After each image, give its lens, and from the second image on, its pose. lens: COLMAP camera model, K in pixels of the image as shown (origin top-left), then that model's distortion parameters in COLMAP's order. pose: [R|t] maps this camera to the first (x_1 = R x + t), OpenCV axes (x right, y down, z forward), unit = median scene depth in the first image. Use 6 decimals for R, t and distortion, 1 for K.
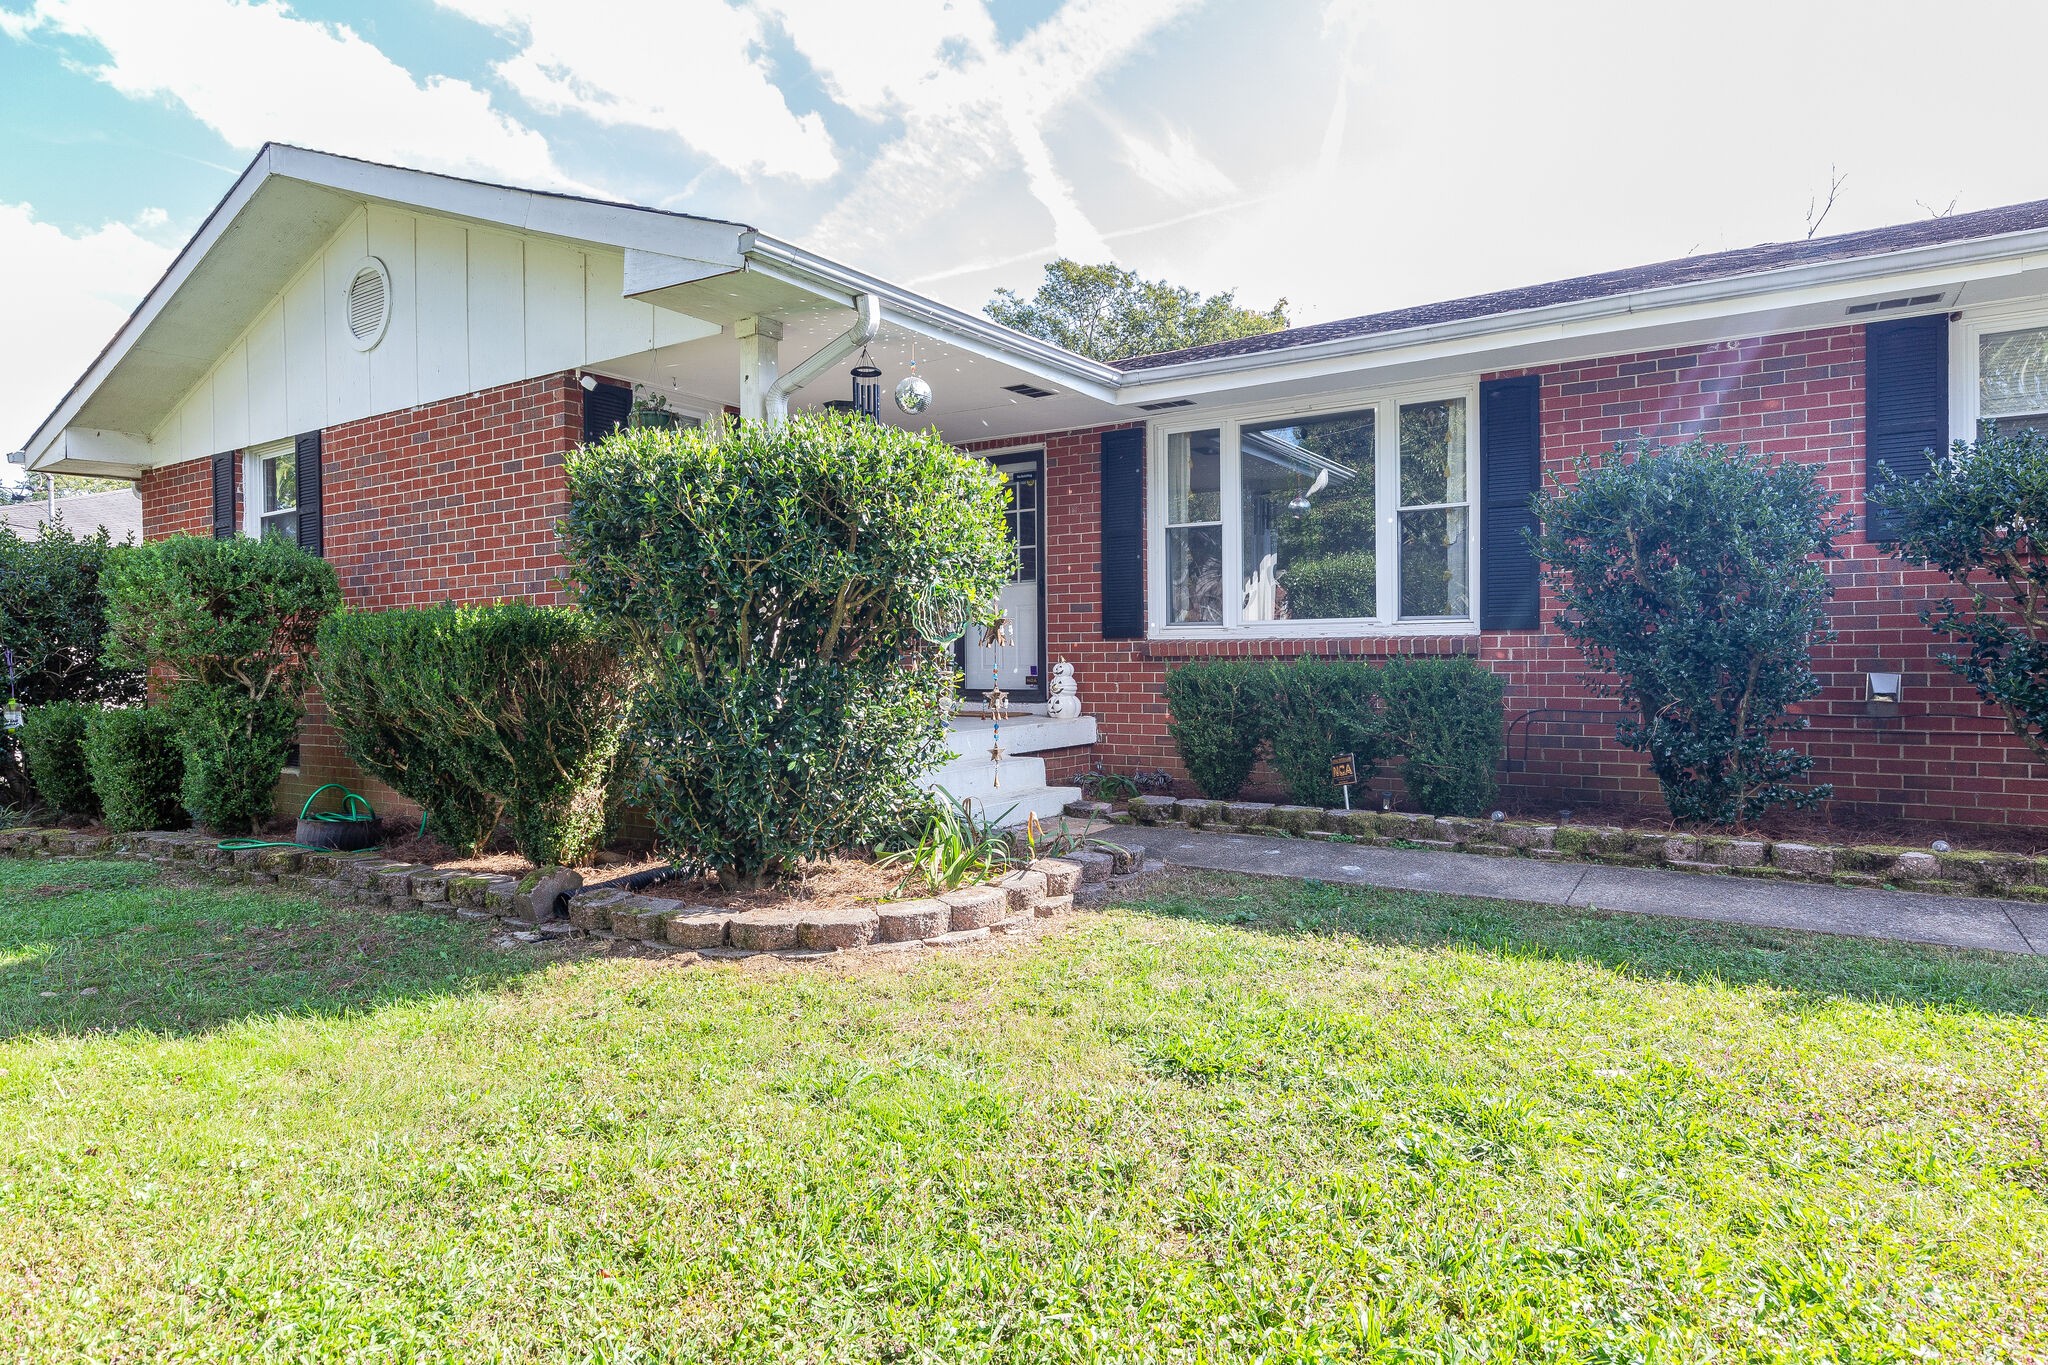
lens RADIAL K [[1216.4, 0, 1037.4], [0, 1216.4, 661.9], [0, 0, 1]] dist [-0.001531, -0.001612]
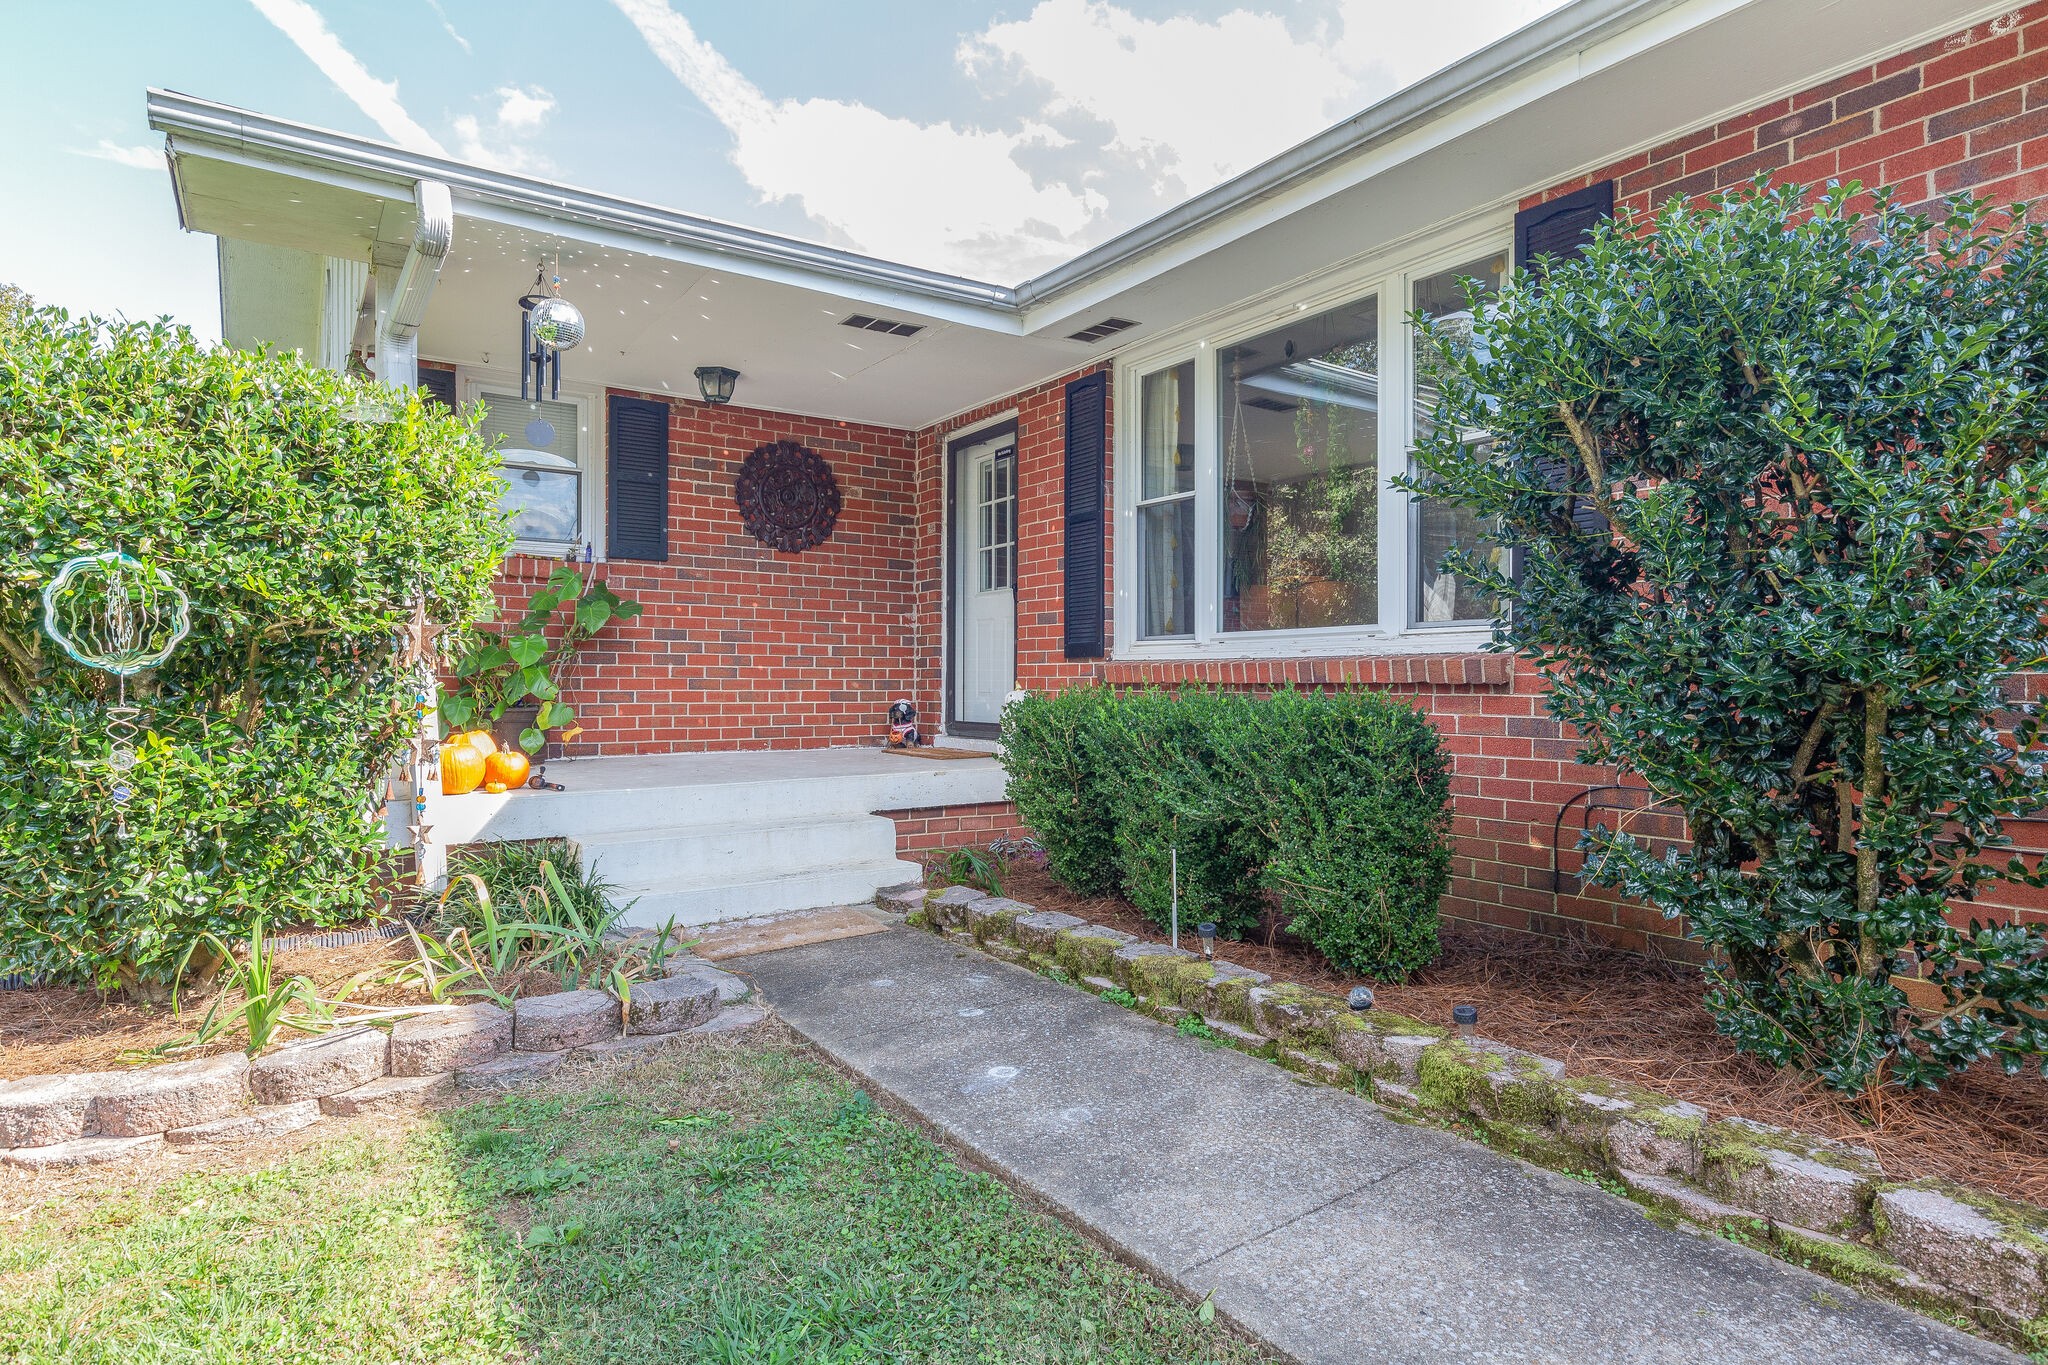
lens RADIAL K [[1138.5, 0, 1024.0], [0, 1138.5, 682.5], [0, 0, 1]] dist [0.003692, 0.000637]
pose [[0.922128, 0.007892, -0.386803, 0.389032], [-0.008223, 0.999966, 0.000799, -0.006141], [0.386796, 0.002444, 0.922162, 0.442693]]
